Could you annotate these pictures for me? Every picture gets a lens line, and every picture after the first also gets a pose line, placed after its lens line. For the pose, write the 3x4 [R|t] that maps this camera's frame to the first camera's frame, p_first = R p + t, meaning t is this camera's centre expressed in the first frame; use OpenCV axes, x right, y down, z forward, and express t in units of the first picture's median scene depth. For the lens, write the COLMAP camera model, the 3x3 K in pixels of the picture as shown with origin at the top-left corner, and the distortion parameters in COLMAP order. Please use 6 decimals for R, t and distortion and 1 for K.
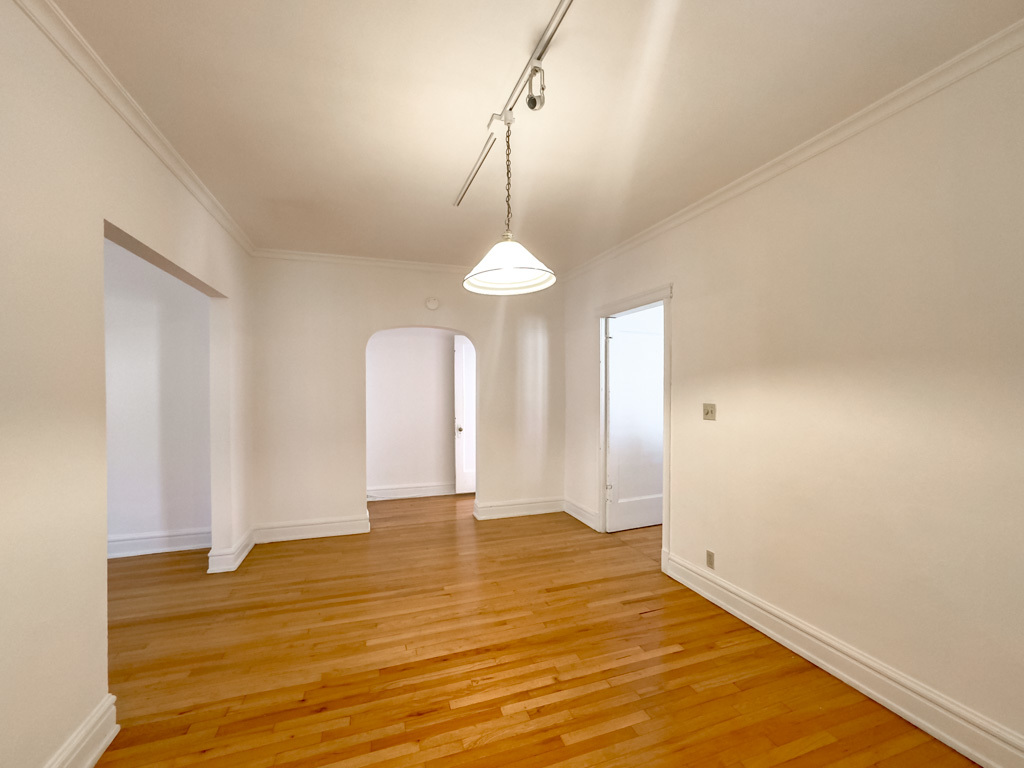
lens RADIAL K [[419.3, 0, 508.7], [0, 419.3, 387.0], [0, 0, 1]] dist [-0.030829, 0.015269]
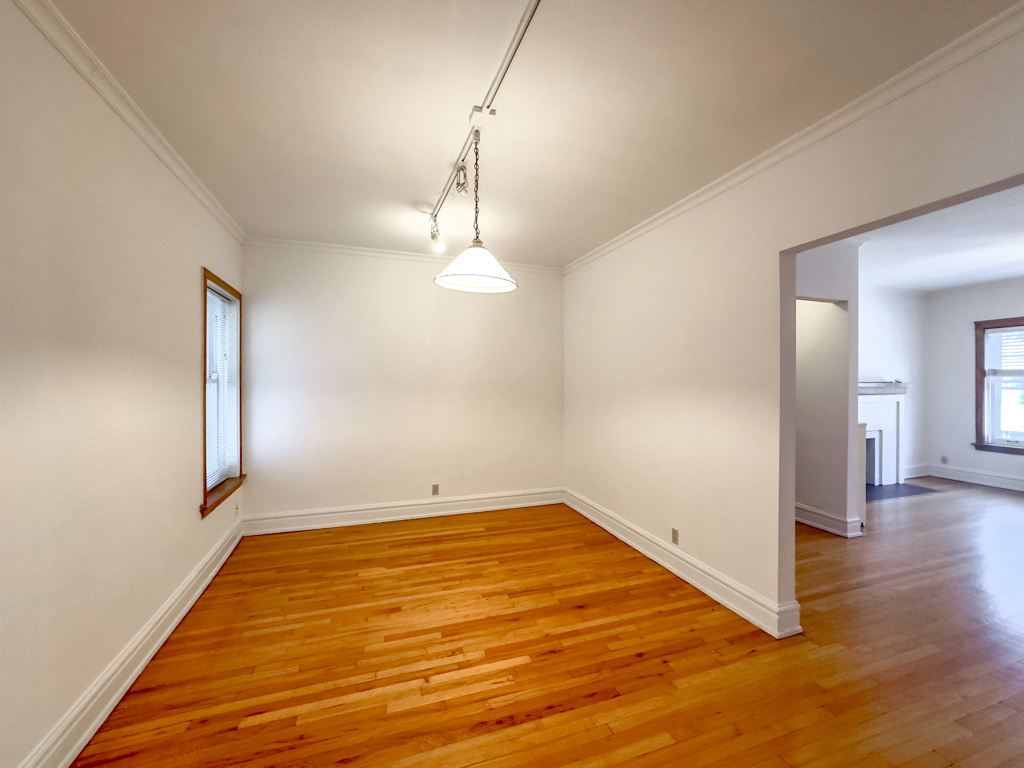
lens RADIAL K [[415.6, 0, 512.0], [0, 415.6, 384.0], [0, 0, 1]] dist [-0.002790, -0.000059]
pose [[-0.999963, 0.000695, -0.008555, -0.073572], [0.000581, 0.999911, 0.013347, 0.004155], [0.008563, 0.013342, -0.999874, 1.893506]]
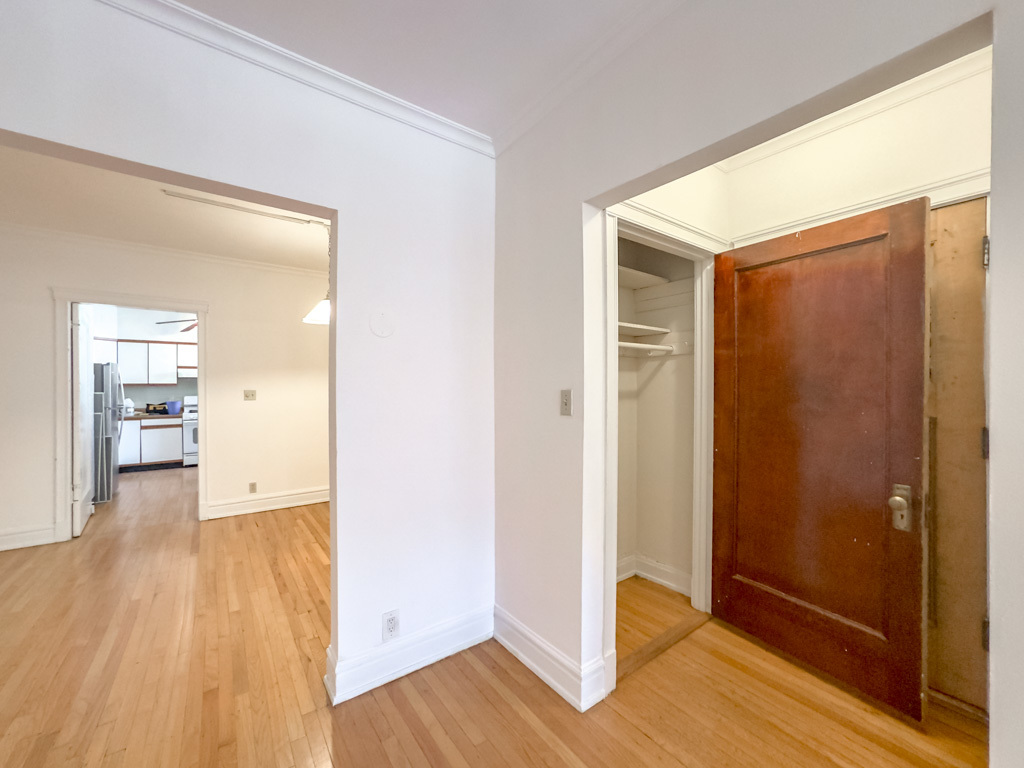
lens RADIAL K [[411.8, 0, 506.9], [0, 411.8, 391.9], [0, 0, 1]] dist [-0.000811, 0.000156]
pose [[-0.299336, -0.007944, 0.954115, -1.743698], [-0.001048, 0.999967, 0.007997, 0.045250], [-0.954147, 0.001394, -0.299334, 0.719225]]
